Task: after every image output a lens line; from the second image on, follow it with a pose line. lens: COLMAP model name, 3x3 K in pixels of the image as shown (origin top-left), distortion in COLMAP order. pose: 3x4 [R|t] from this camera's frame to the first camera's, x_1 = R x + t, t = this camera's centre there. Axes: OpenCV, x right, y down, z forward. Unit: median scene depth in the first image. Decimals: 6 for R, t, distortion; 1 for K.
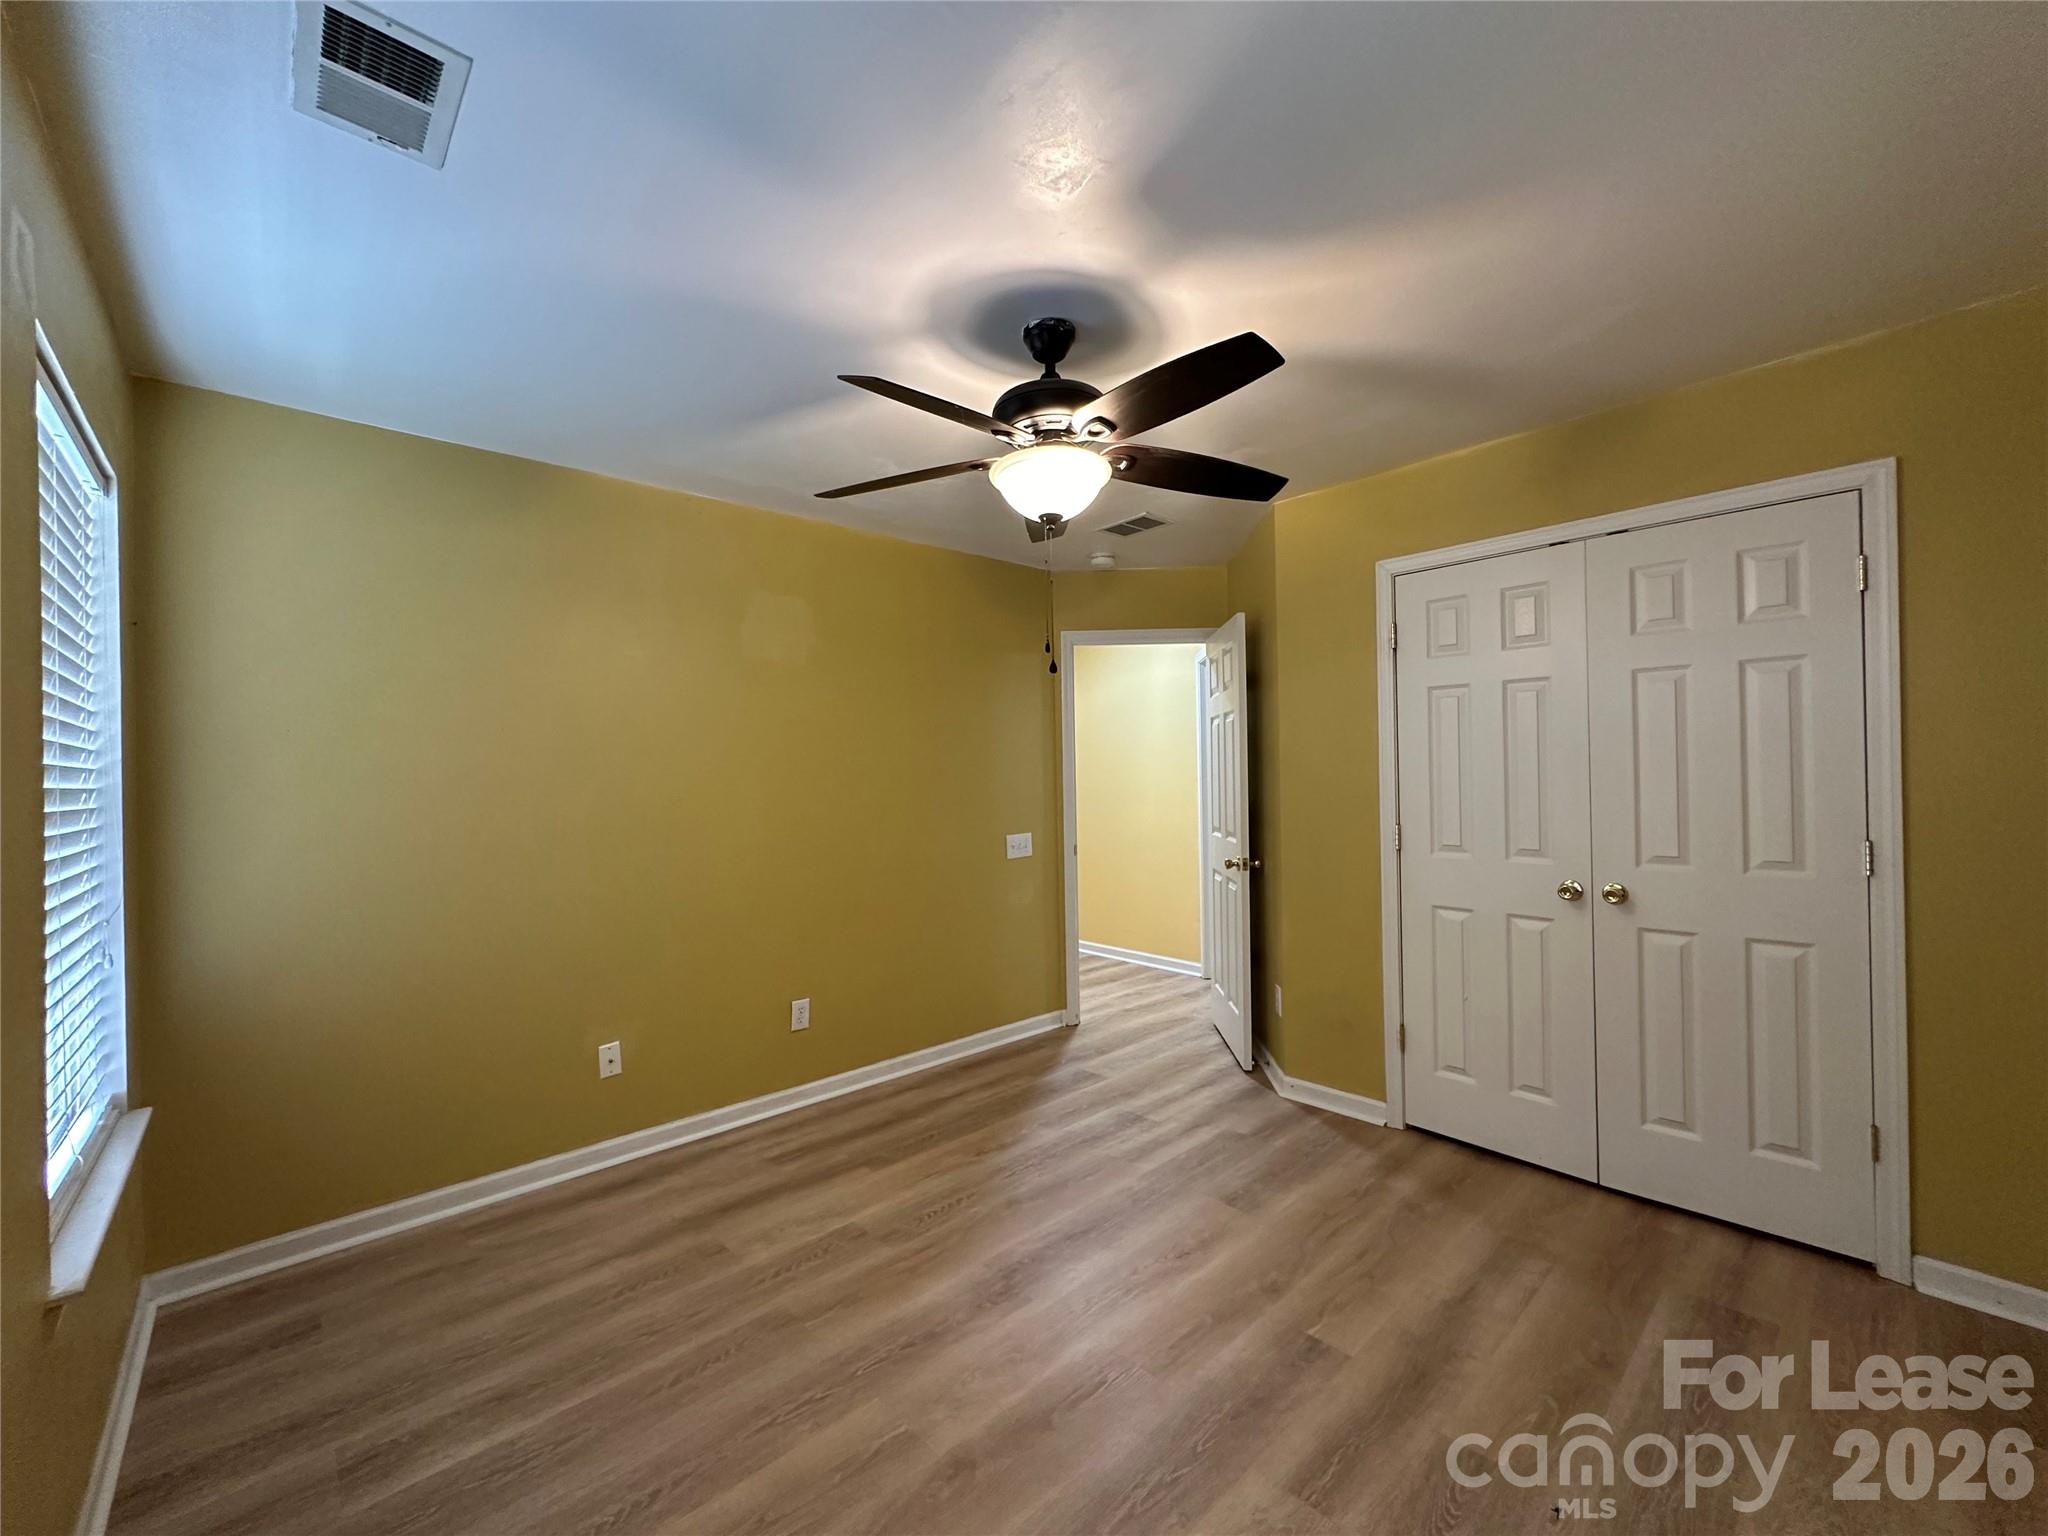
lens RADIAL K [[818.3, 0, 1025.5], [0, 818.3, 770.5], [0, 0, 1]] dist [-0.003150, 0.000338]
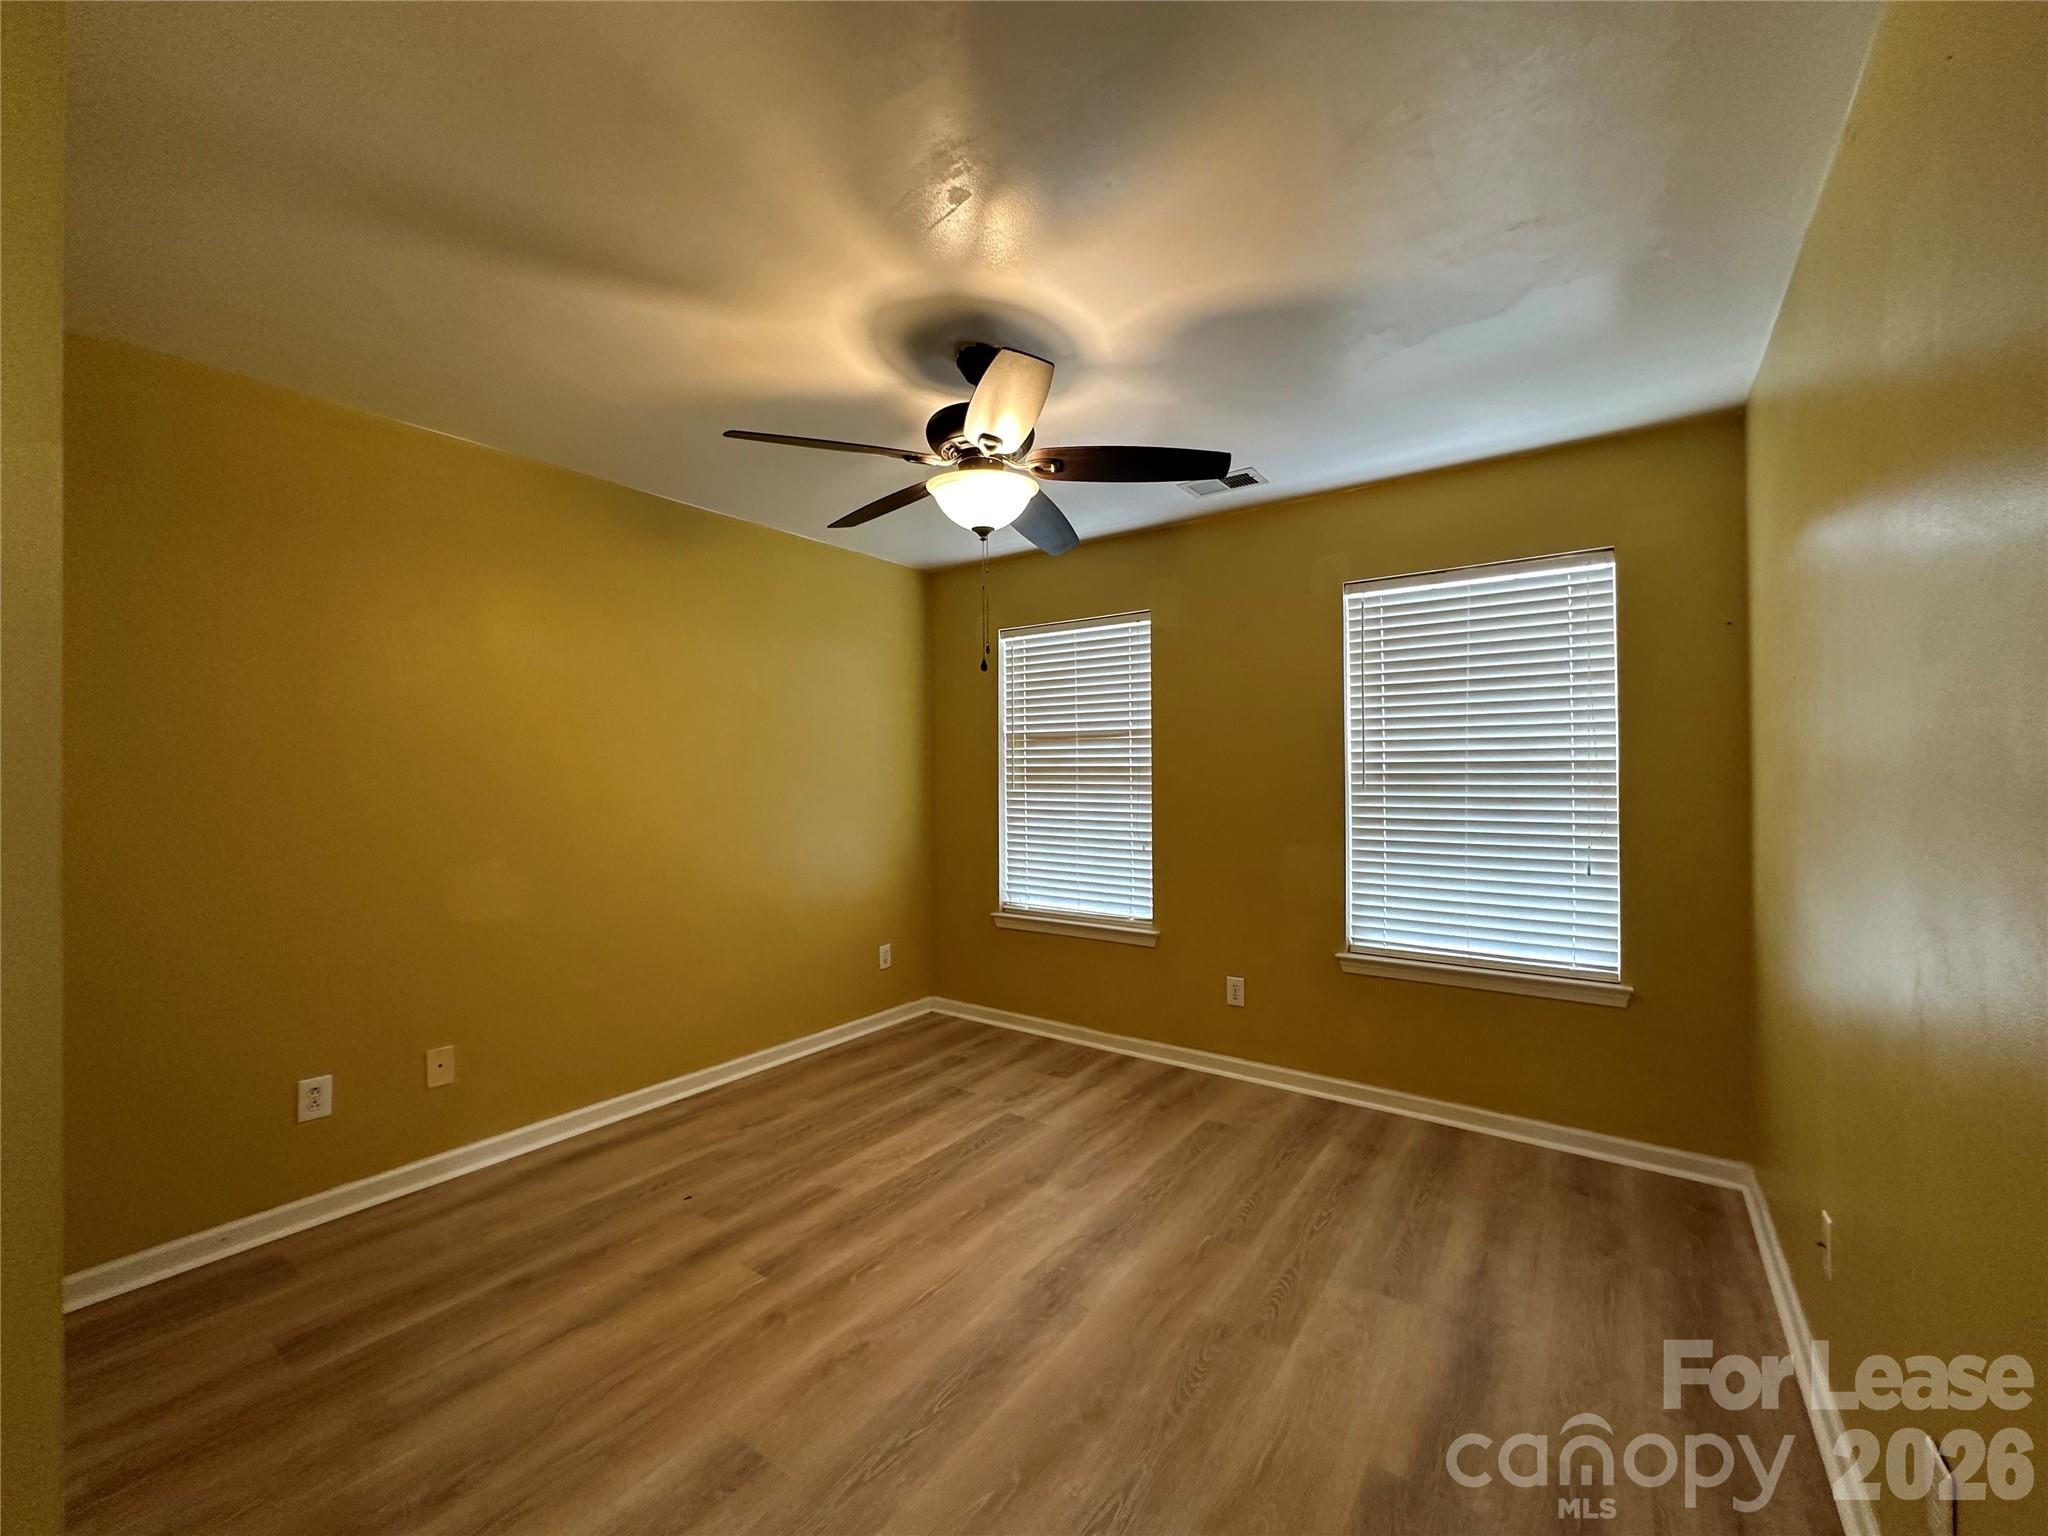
lens RADIAL K [[818.3, 0, 1025.5], [0, 818.3, 770.5], [0, 0, 1]] dist [-0.003150, 0.000338]
pose [[-0.978769, 0.023607, -0.203602, 0.195385], [0.024088, 0.999710, 0.000115, 0.015651], [0.203546, -0.004792, -0.979054, 1.980638]]
